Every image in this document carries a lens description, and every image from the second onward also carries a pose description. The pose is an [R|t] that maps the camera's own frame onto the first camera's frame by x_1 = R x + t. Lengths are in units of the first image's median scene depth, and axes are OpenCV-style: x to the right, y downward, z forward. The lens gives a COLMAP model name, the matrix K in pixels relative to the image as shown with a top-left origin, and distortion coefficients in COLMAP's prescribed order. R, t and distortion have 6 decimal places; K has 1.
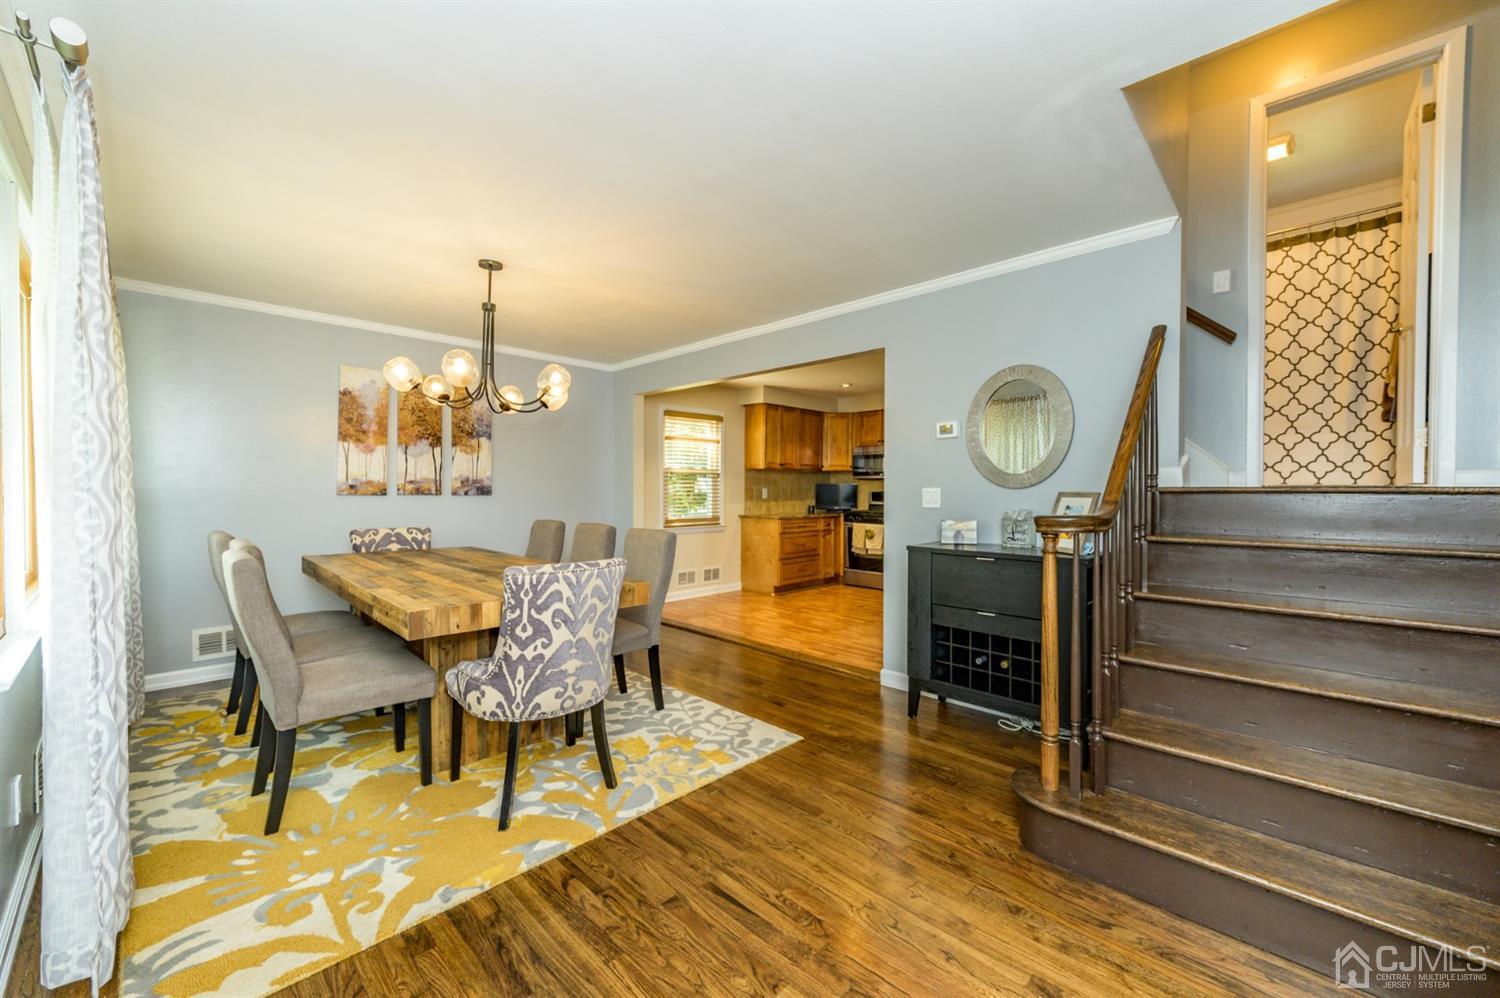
lens RADIAL K [[586.7, 0, 750.0], [0, 586.7, 499.0], [0, 0, 1]] dist [0.001324, 0.000491]
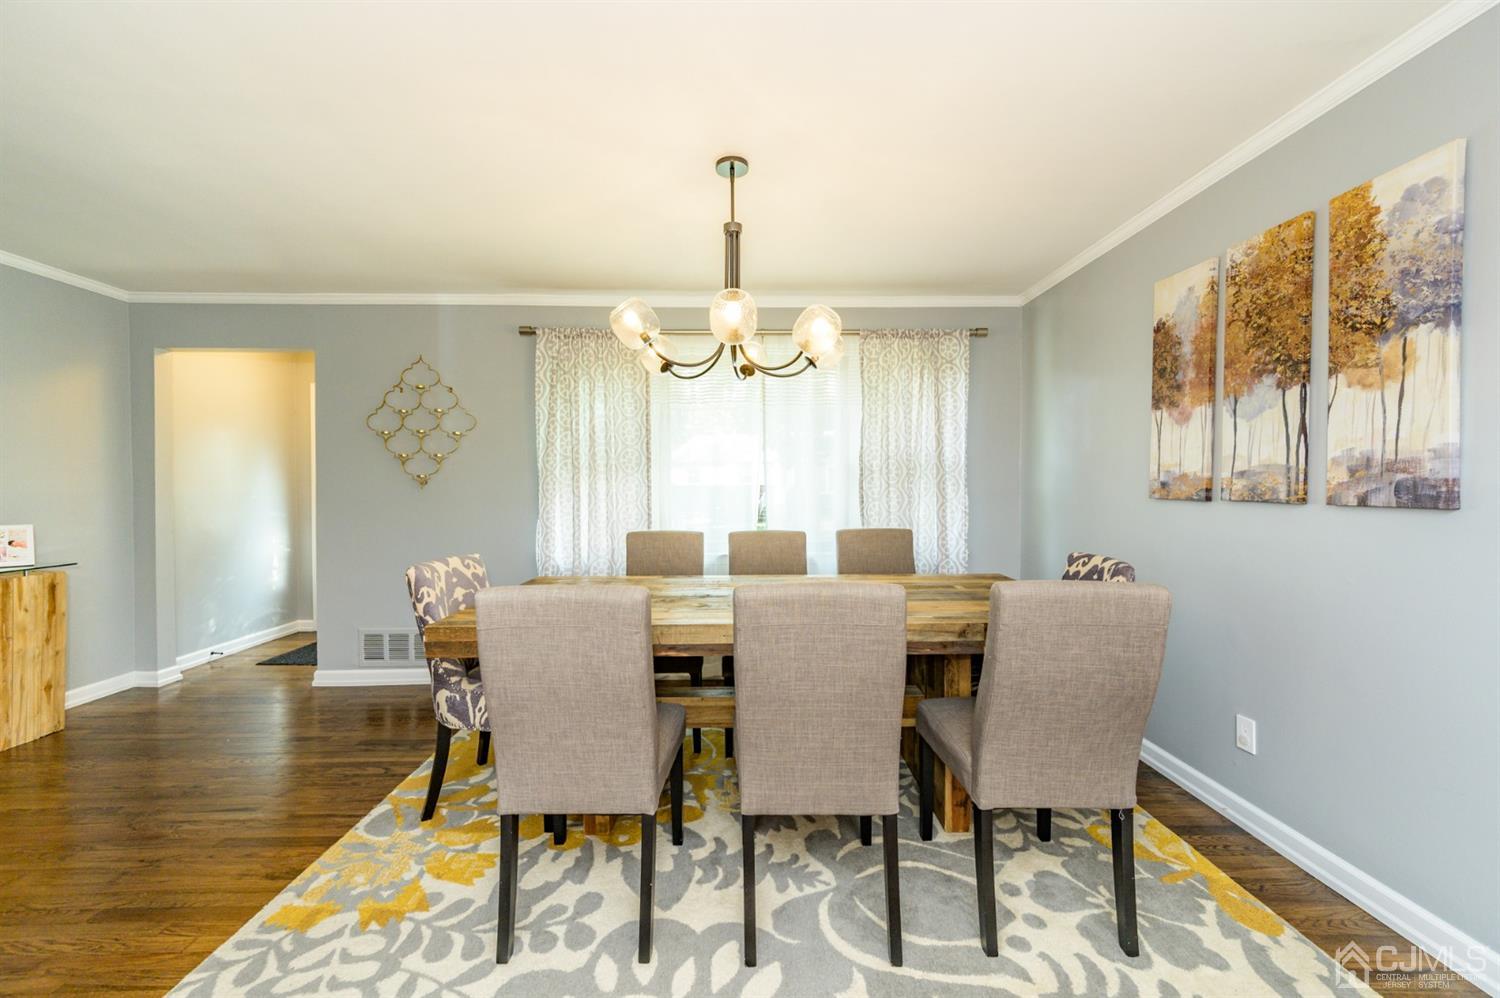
lens RADIAL K [[595.6, 0, 750.0], [0, 595.6, 499.0], [0, 0, 1]] dist [-0.001111, -0.000062]
pose [[-0.704824, 0.011229, -0.709293, 0.032217], [-0.012686, 0.999515, 0.028430, -0.018614], [0.709268, 0.029036, -0.704340, 1.112343]]
